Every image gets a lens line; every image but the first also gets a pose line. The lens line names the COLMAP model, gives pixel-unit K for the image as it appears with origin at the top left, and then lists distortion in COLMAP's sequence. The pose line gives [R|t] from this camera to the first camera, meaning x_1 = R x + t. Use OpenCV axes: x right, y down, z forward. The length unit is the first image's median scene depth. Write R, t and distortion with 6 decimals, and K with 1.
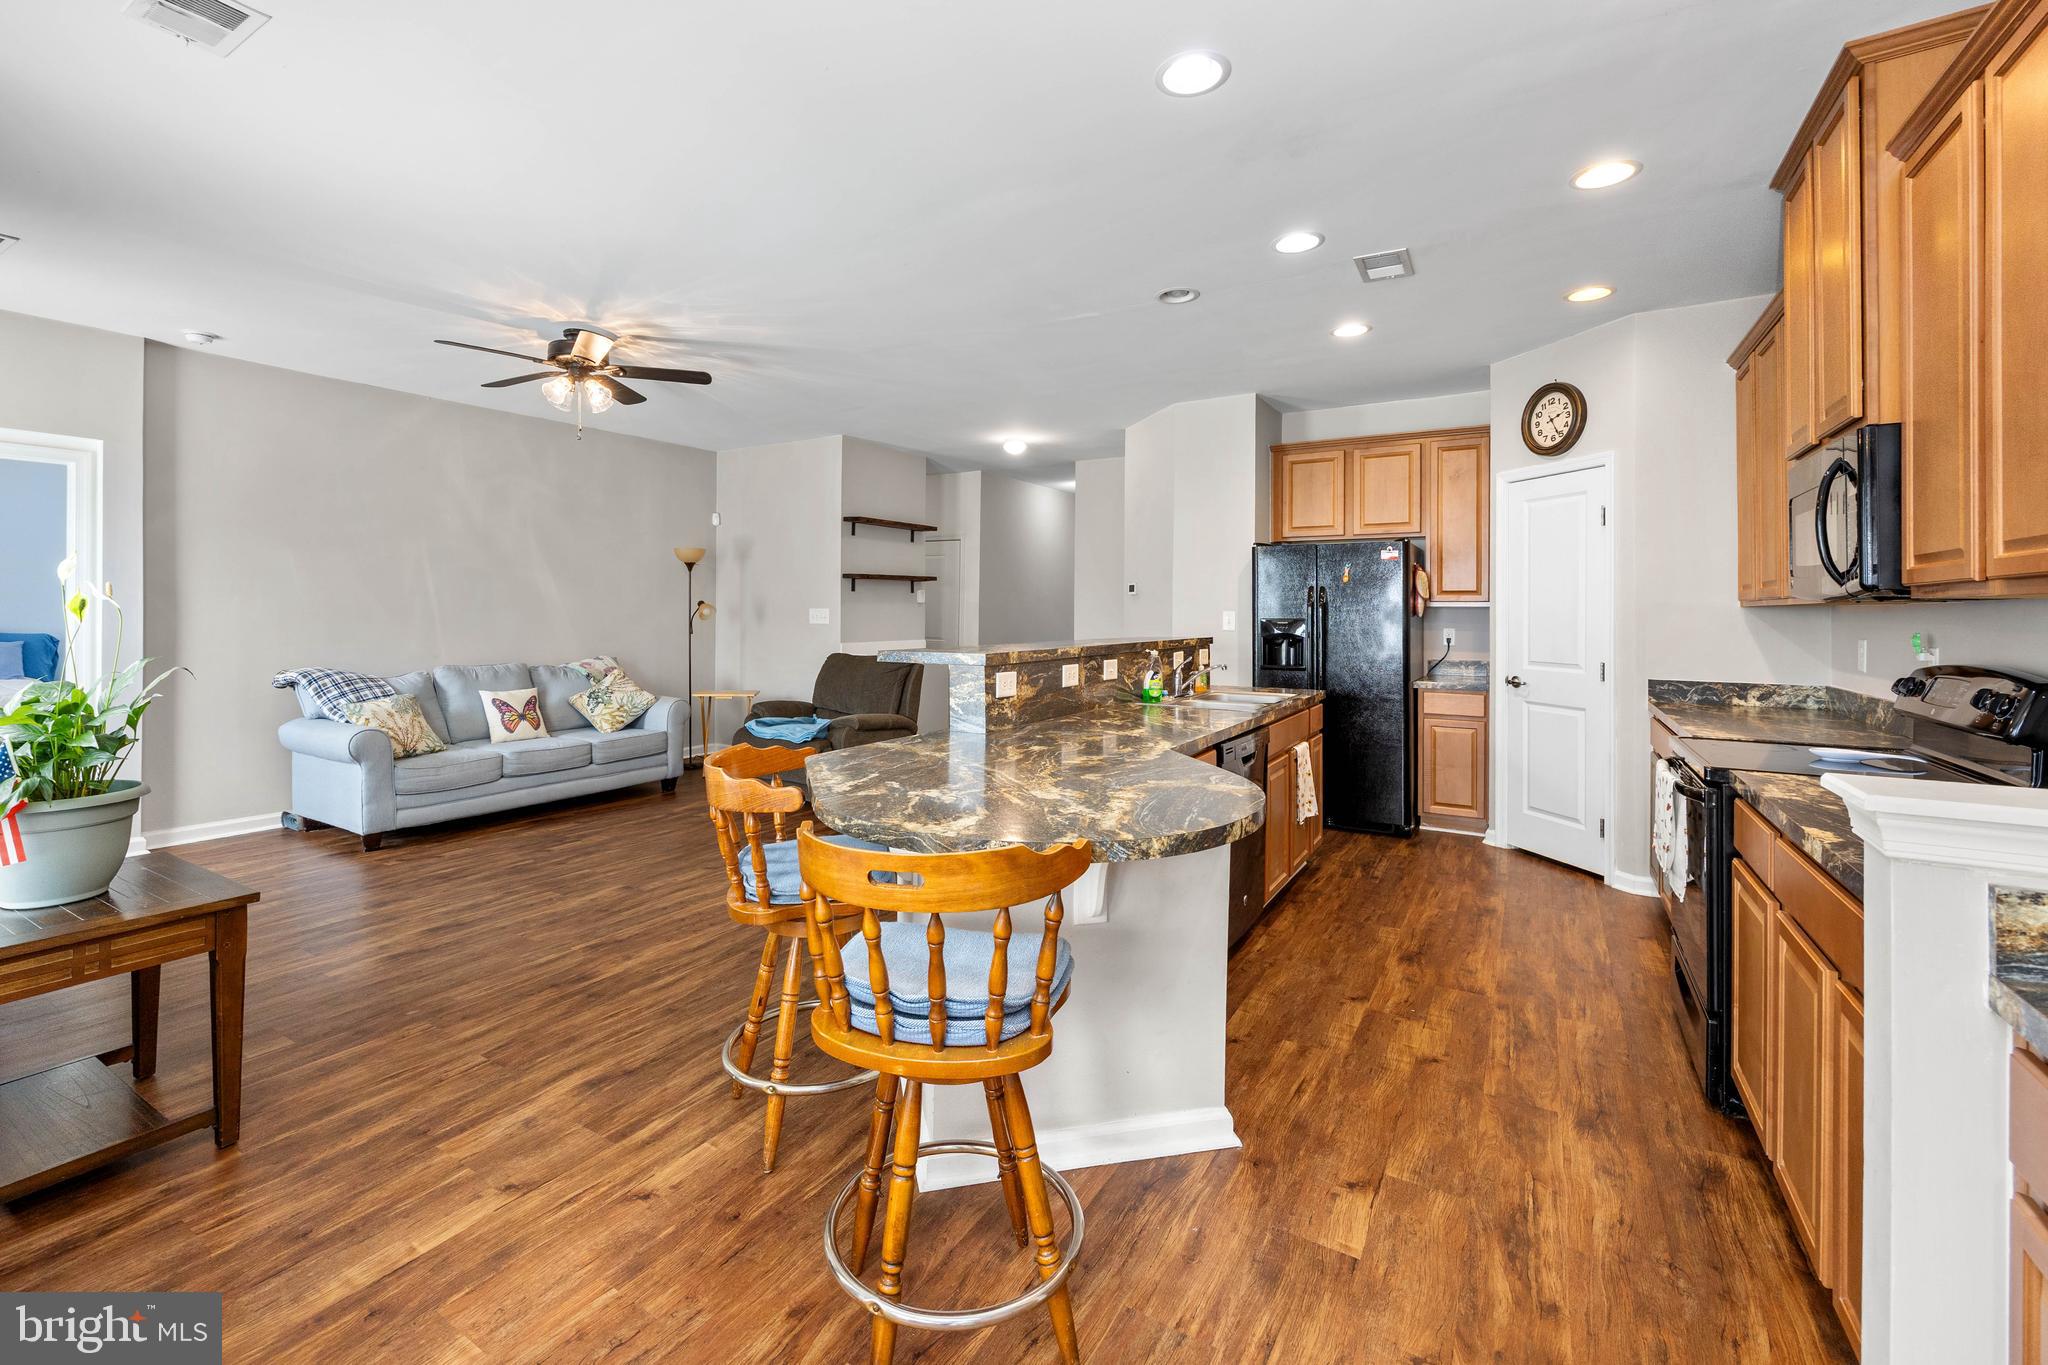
lens RADIAL K [[863.9, 0, 995.2], [0, 863.9, 609.5], [0, 0, 1]] dist [-0.000707, -0.000059]
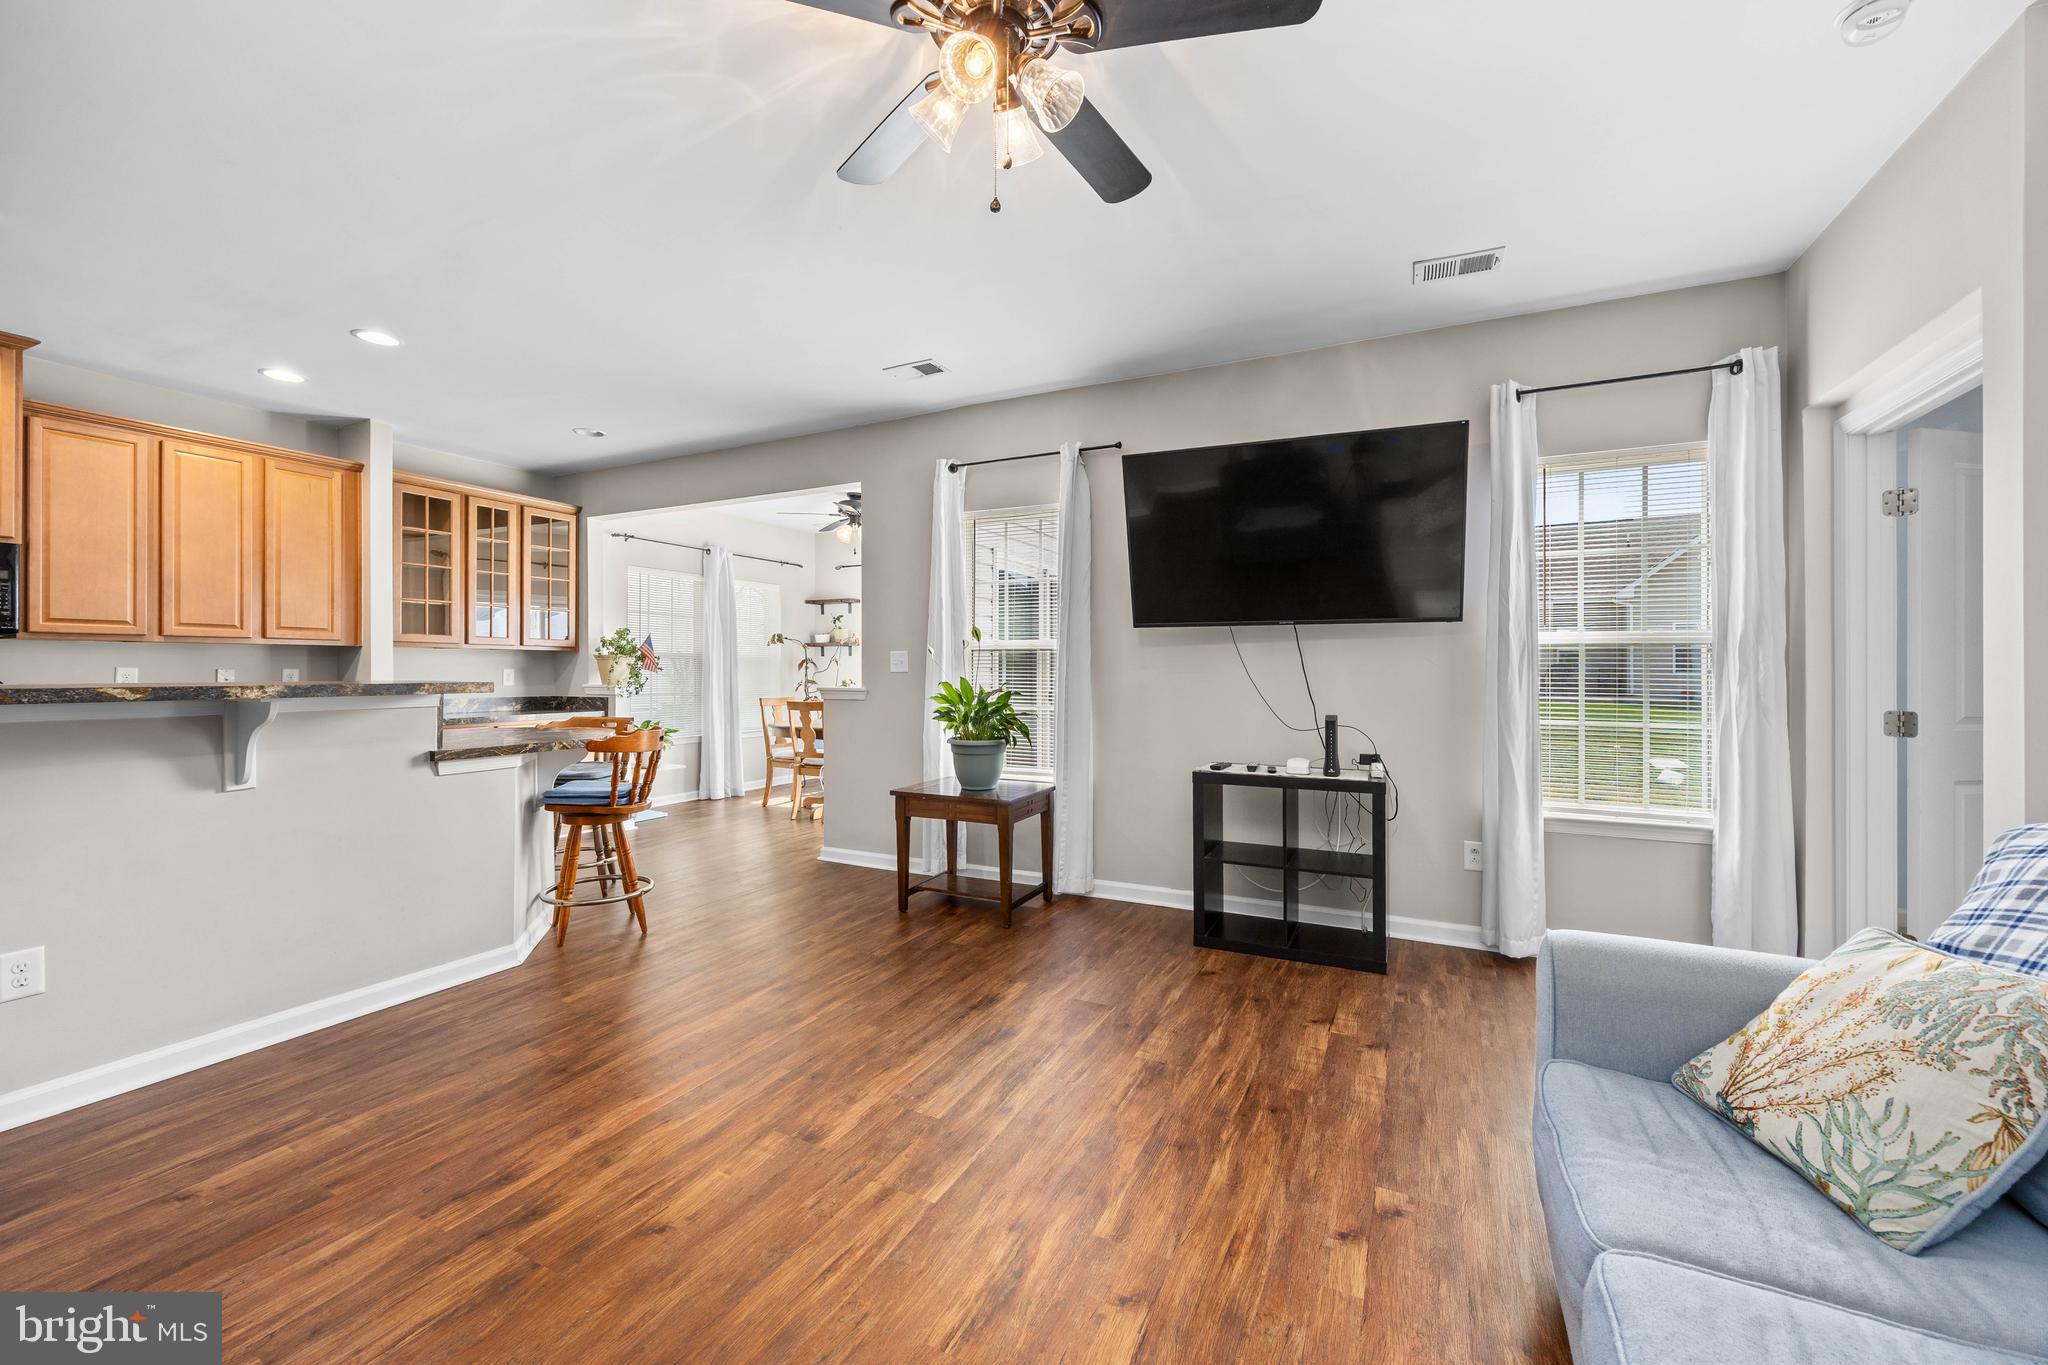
lens RADIAL K [[817.6, 0, 1021.5], [0, 817.6, 669.7], [0, 0, 1]] dist [-0.000717, -0.000330]
pose [[-0.995833, -0.007337, -0.090897, -0.392432], [-0.007208, 0.999972, -0.001747, 0.017462], [0.090908, -0.001085, -0.995859, 1.178886]]
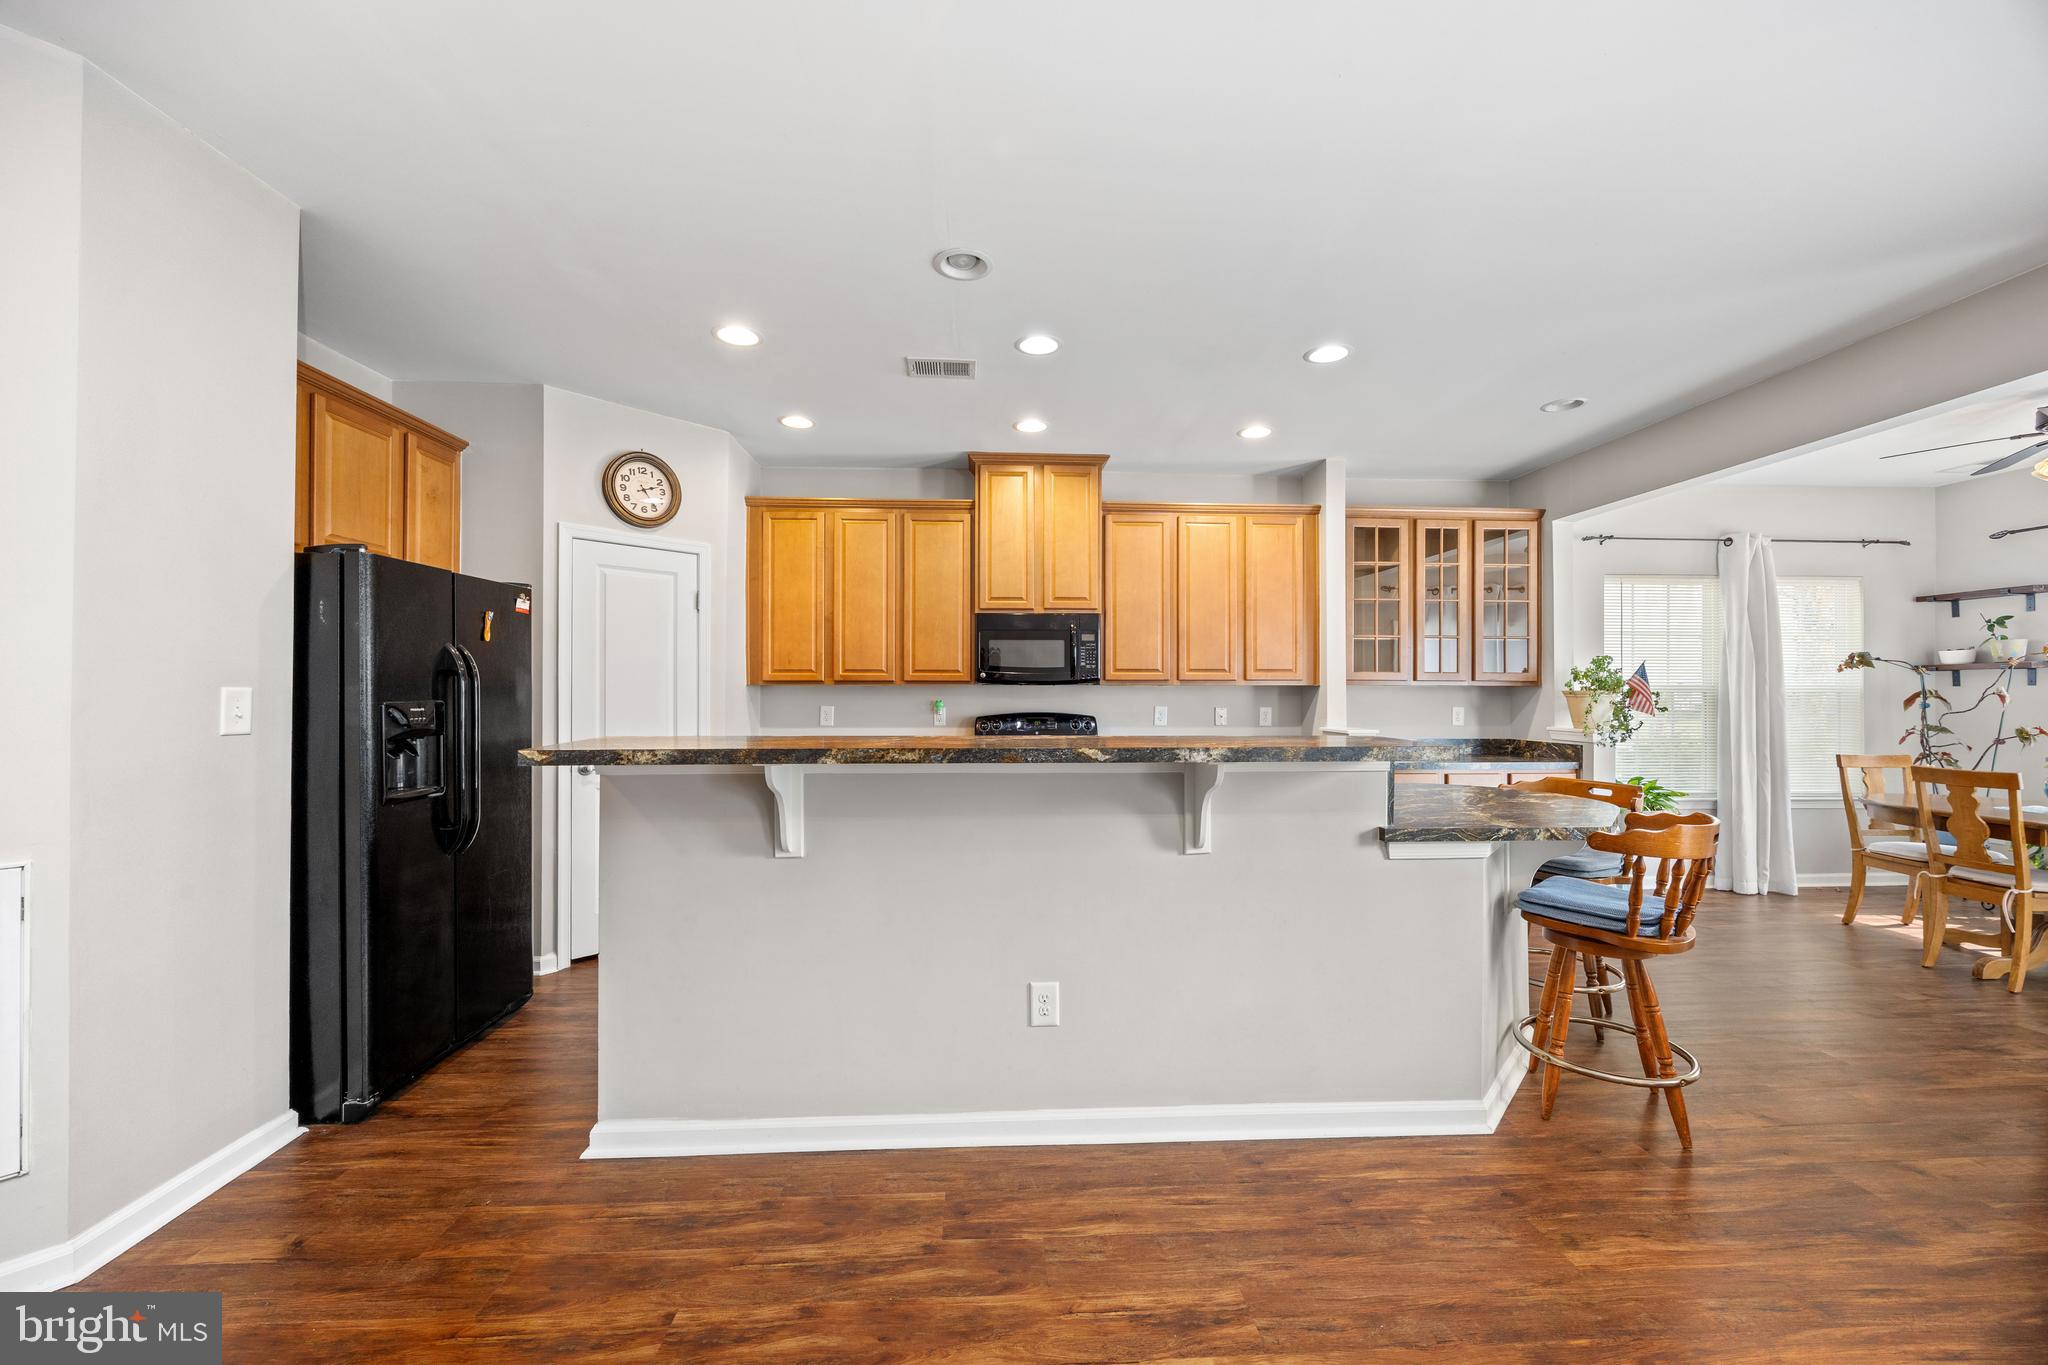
lens RADIAL K [[785.9, 0, 1022.0], [0, 785.9, 688.8], [0, 0, 1]] dist [-0.000919, -0.000056]
pose [[-0.571196, -0.003002, 0.820808, -0.274017], [-0.006356, 0.999980, -0.000765, 0.001050], [-0.820789, -0.005654, -0.571204, 0.979153]]
